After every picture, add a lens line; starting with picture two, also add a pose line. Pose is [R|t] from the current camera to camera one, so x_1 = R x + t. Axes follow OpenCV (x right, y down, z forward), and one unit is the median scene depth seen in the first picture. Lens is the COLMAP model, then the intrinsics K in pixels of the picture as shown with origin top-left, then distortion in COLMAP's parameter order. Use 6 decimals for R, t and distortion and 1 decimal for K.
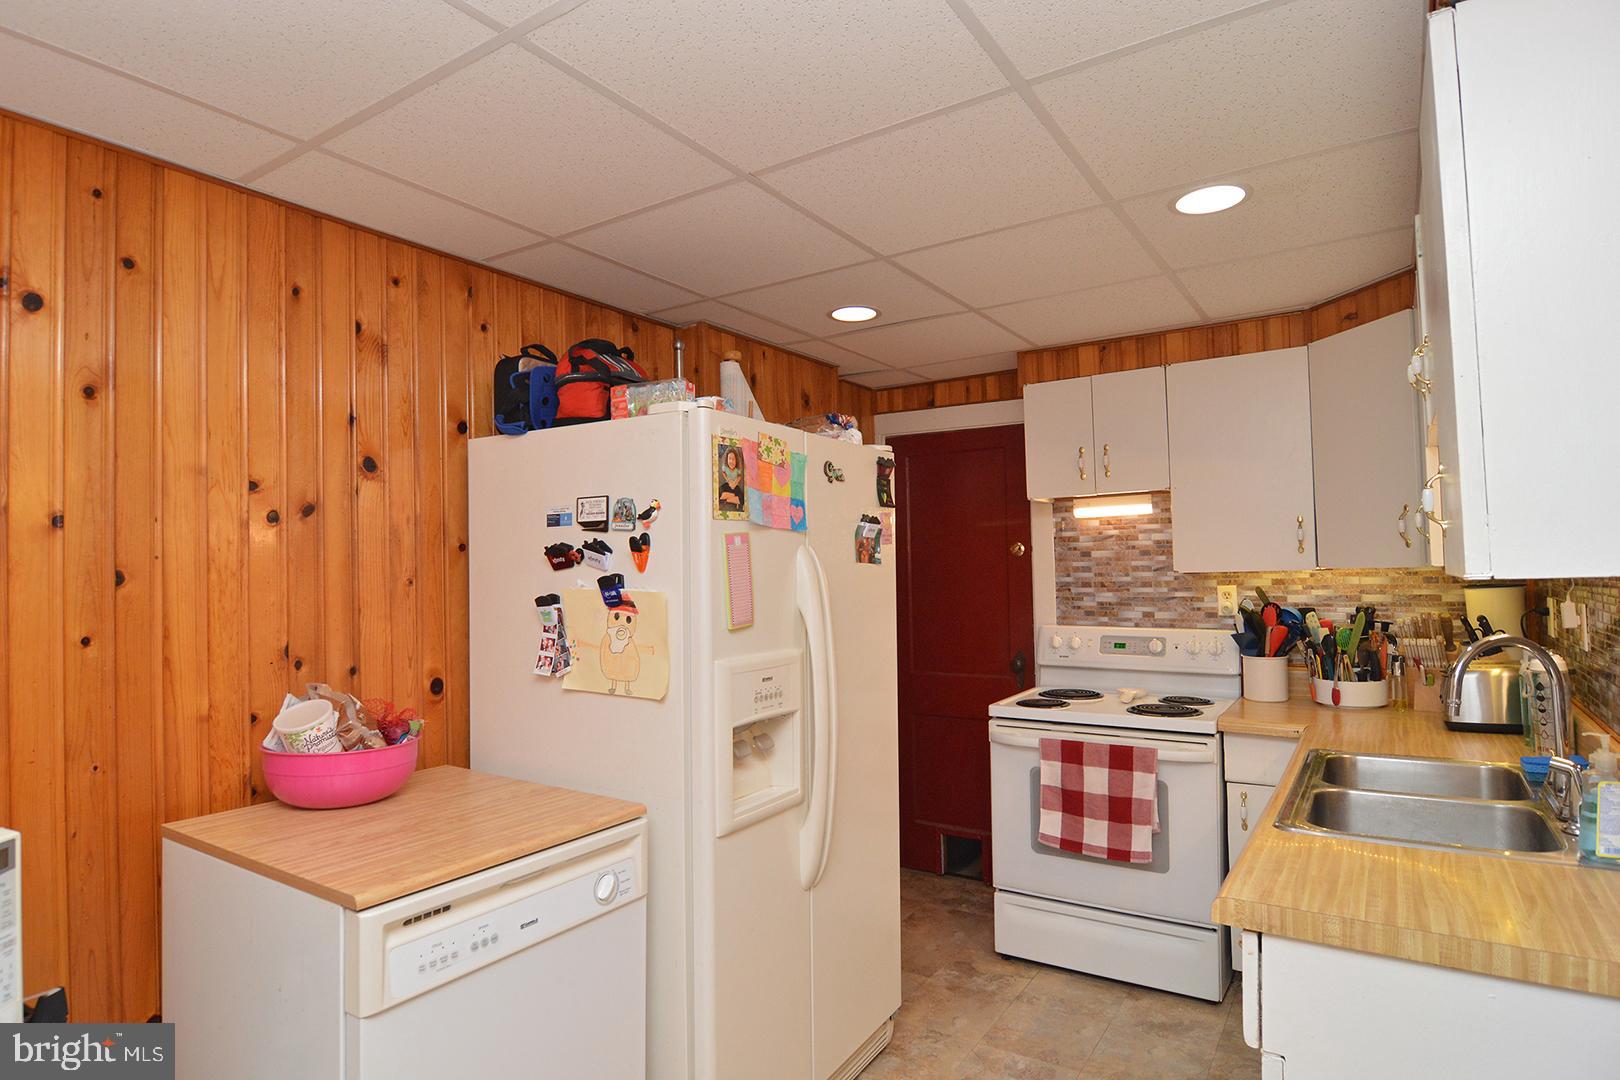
lens RADIAL K [[880.4, 0, 817.2], [0, 880.4, 547.0], [0, 0, 1]] dist [-0.006844, -0.010594]
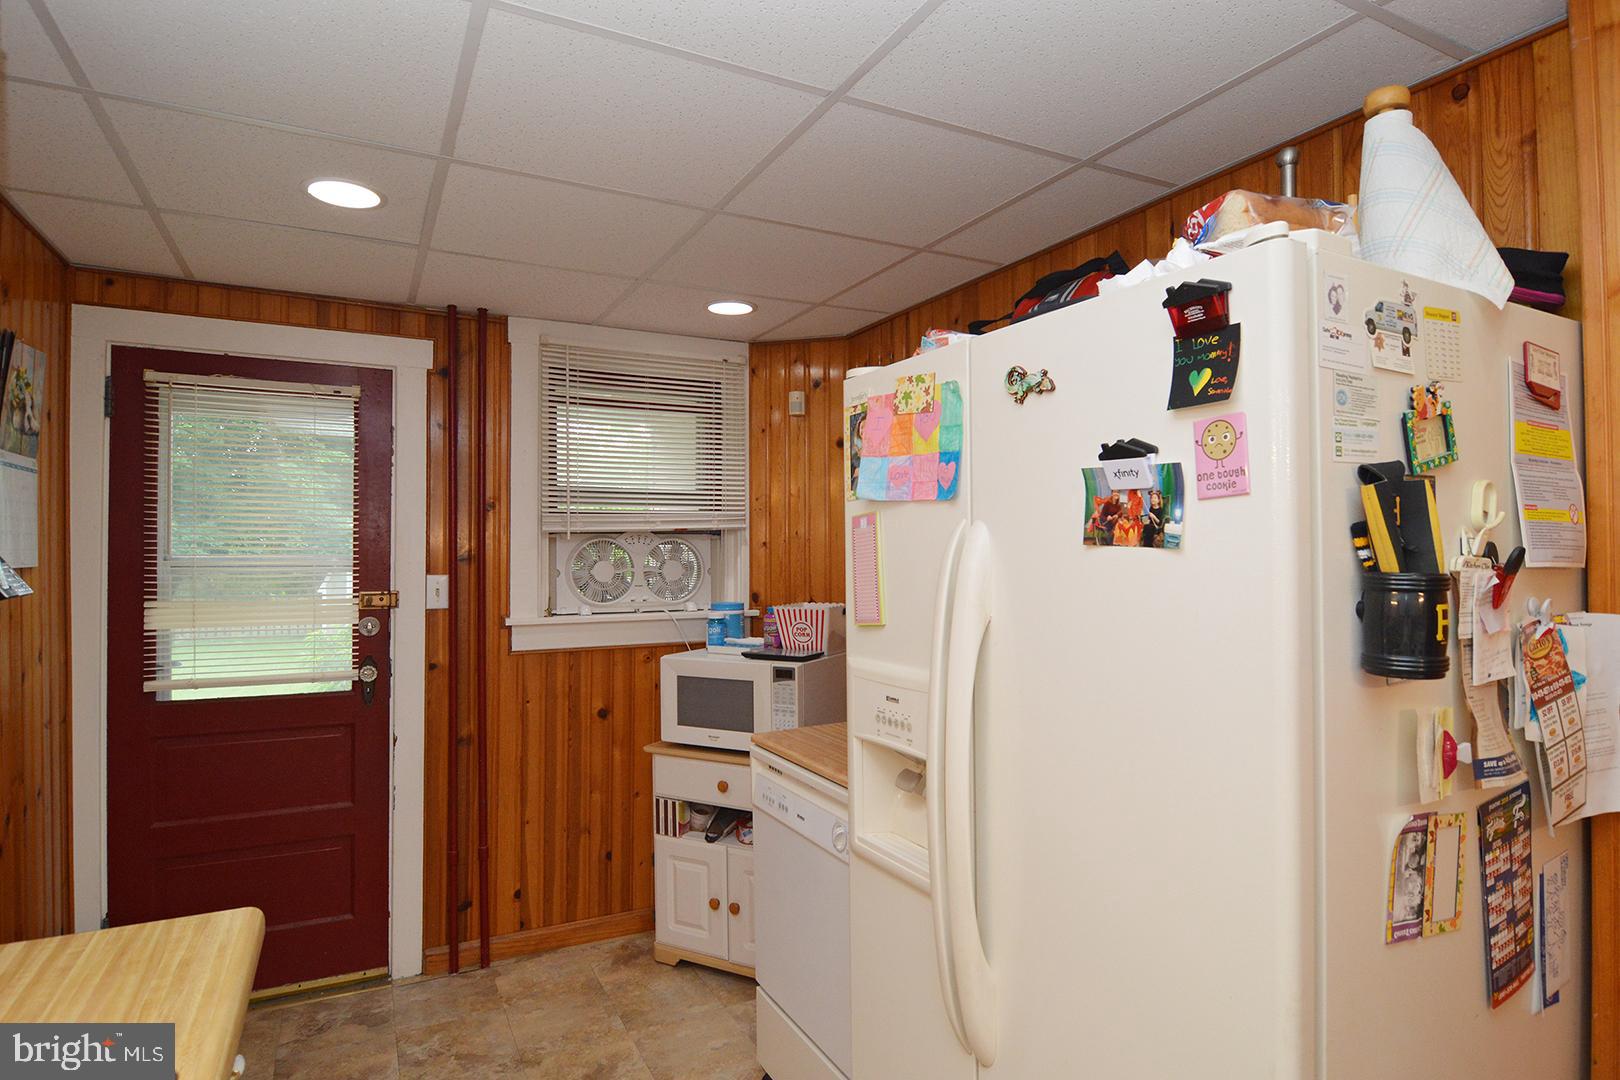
lens RADIAL K [[862.8, 0, 805.4], [0, 862.8, 547.4], [0, 0, 1]] dist [-0.005767, -0.012744]
pose [[-0.500524, 0.014511, -0.865601, 0.428694], [0.038336, 0.999250, -0.005416, 0.012167], [0.864873, -0.035895, -0.500705, 0.891543]]
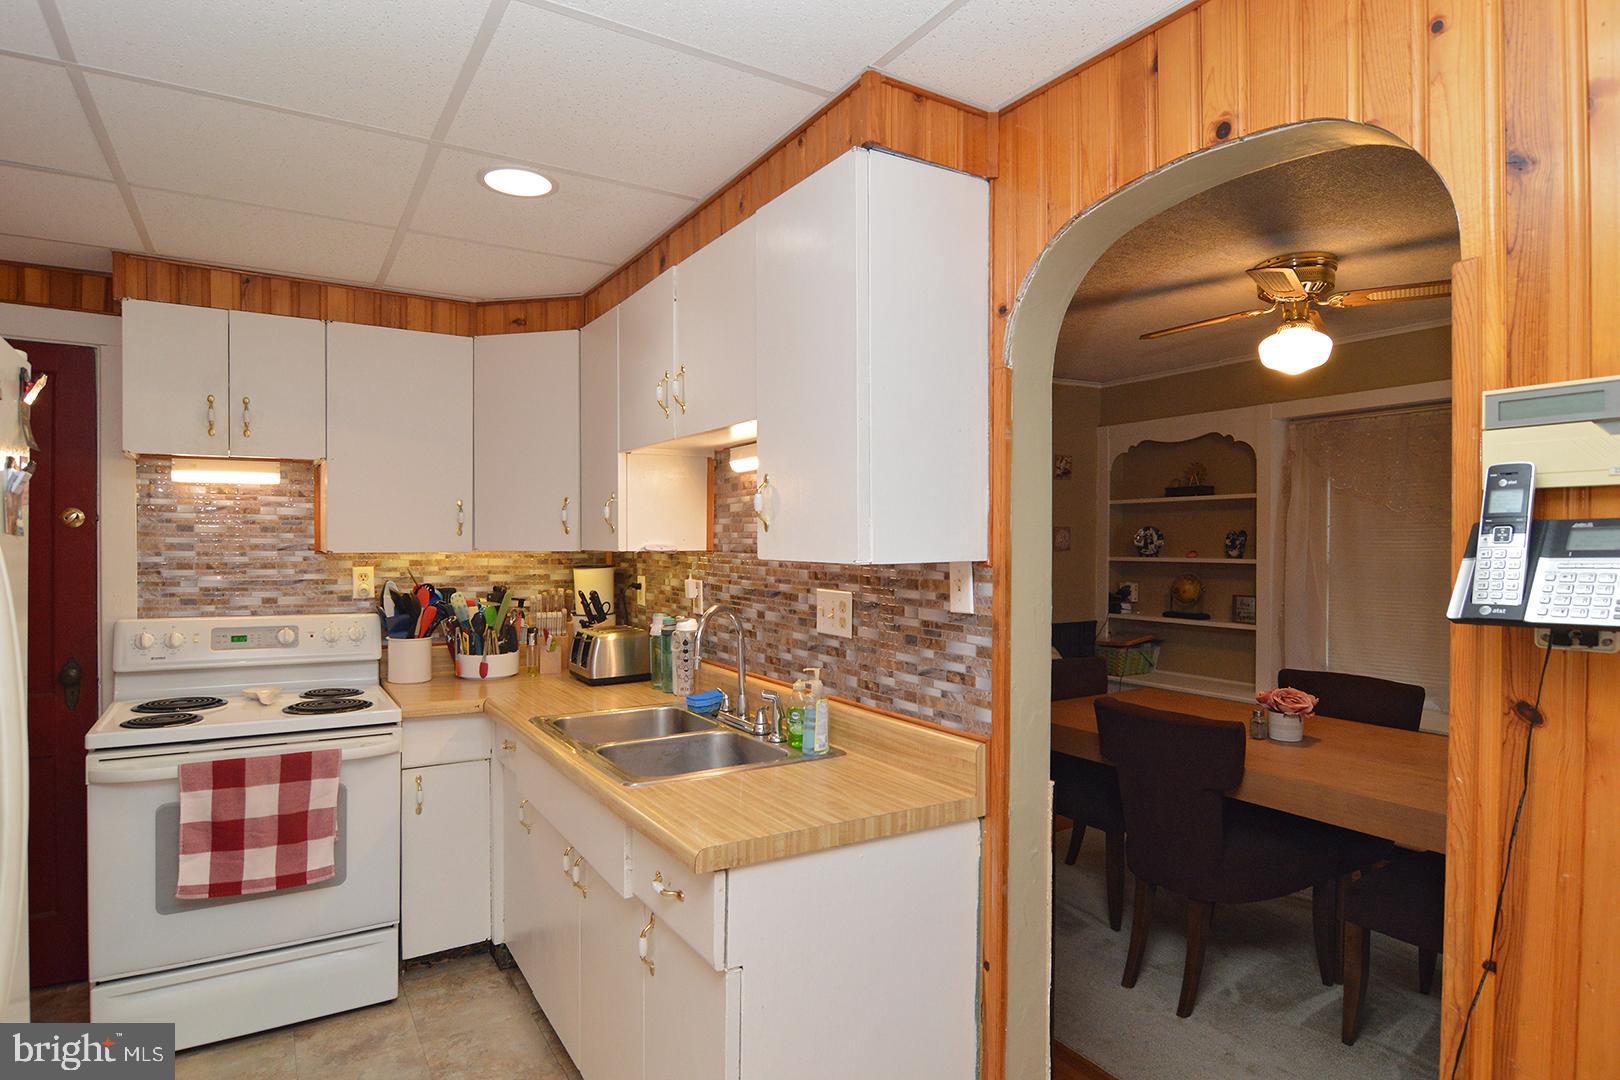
lens RADIAL K [[880.4, 0, 817.2], [0, 880.4, 547.0], [0, 0, 1]] dist [-0.006844, -0.010594]
pose [[0.419916, 0.015974, 0.907422, -0.219600], [-0.037988, 0.999278, -0.000012, 0.004461], [-0.906768, -0.034466, 0.420220, 0.181482]]
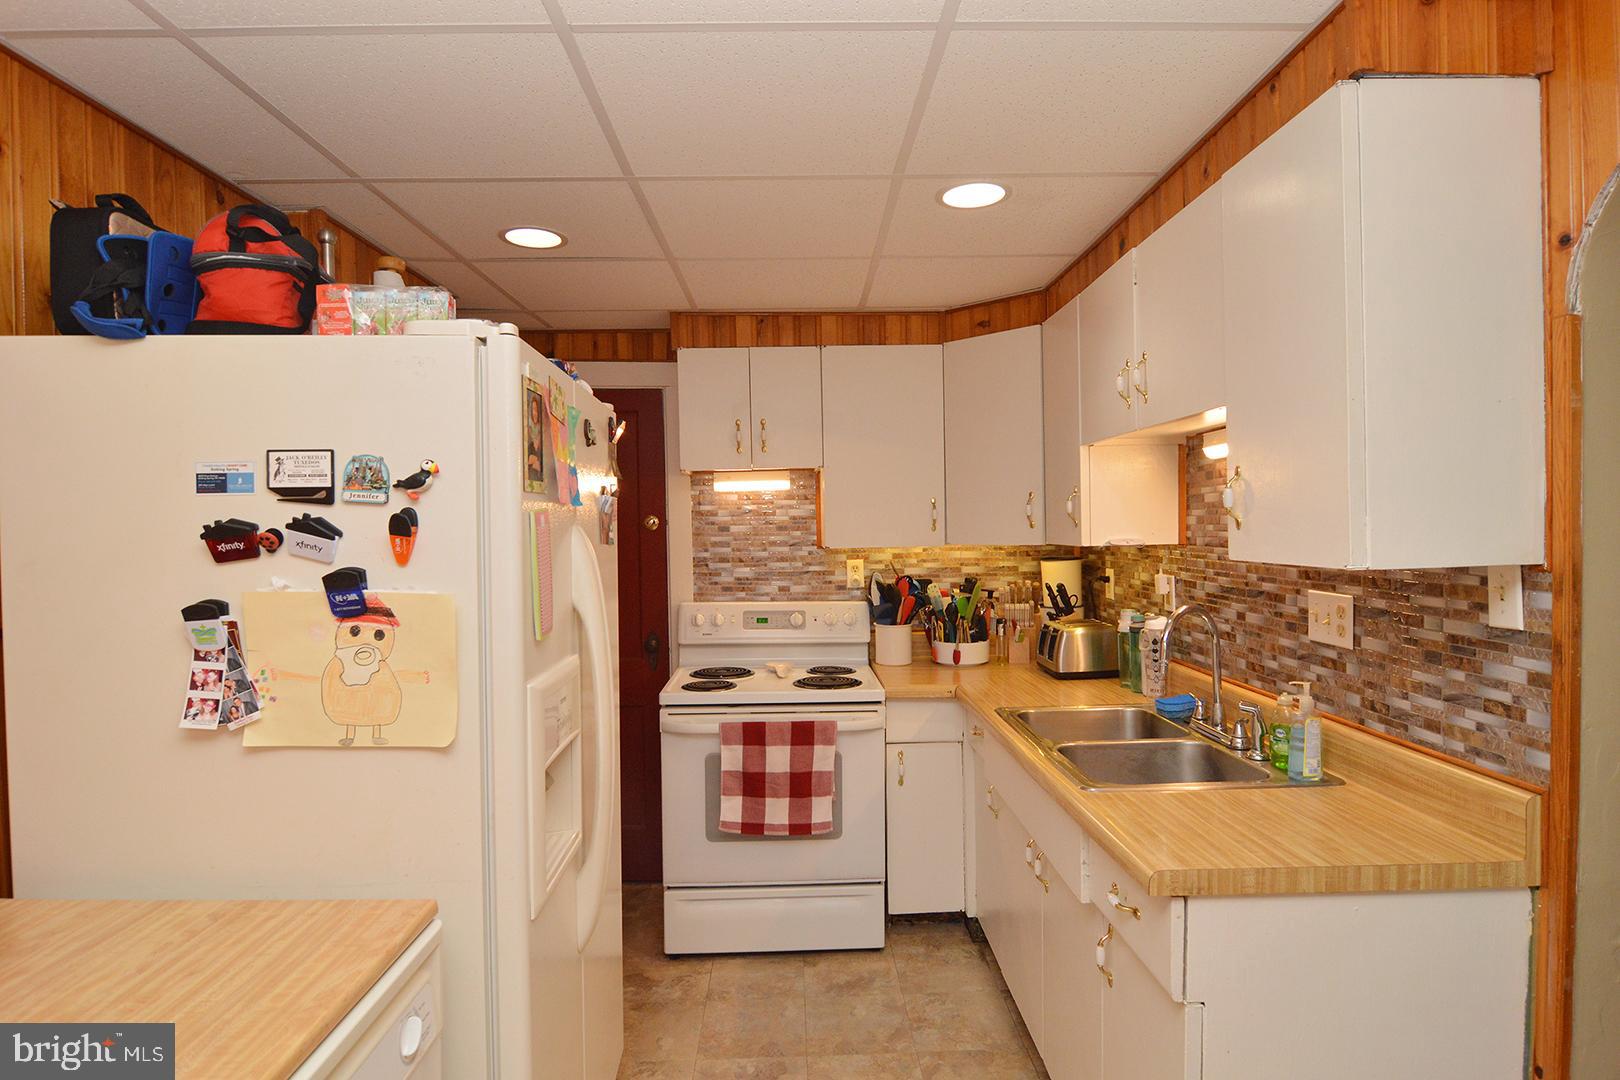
lens RADIAL K [[880.4, 0, 817.2], [0, 880.4, 547.0], [0, 0, 1]] dist [-0.006844, -0.010594]
pose [[0.823097, -0.006234, 0.567867, -0.210110], [-0.016379, 0.999263, 0.034711, -0.009457], [-0.567665, -0.037872, 0.822388, 0.166051]]
